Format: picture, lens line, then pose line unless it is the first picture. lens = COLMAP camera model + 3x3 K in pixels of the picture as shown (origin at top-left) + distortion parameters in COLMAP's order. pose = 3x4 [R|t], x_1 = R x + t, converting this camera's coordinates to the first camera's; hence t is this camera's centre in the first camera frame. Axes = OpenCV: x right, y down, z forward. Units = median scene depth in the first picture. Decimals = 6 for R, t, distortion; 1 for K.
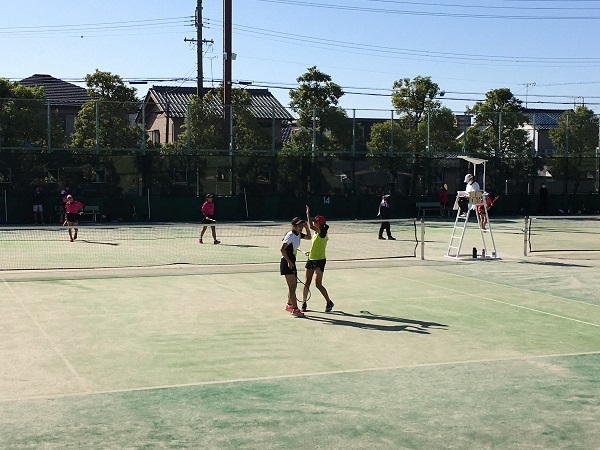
lens RADIAL K [[974.5, 0, 301.9], [0, 974.5, 221.8], [0, 0, 1]] dist [0.077754, 0.000000]
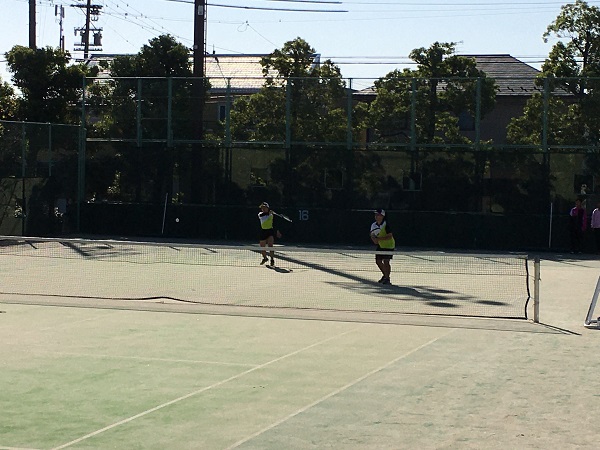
lens RADIAL K [[1427.4, 0, 309.2], [0, 1427.4, 207.0], [0, 0, 1]] dist [0.007926, 0.000000]
pose [[0.771616, 0.034831, -0.635135, 0.576166], [-0.067789, 0.997316, -0.027663, -0.000236], [0.632466, 0.064400, 0.771906, 0.222386]]
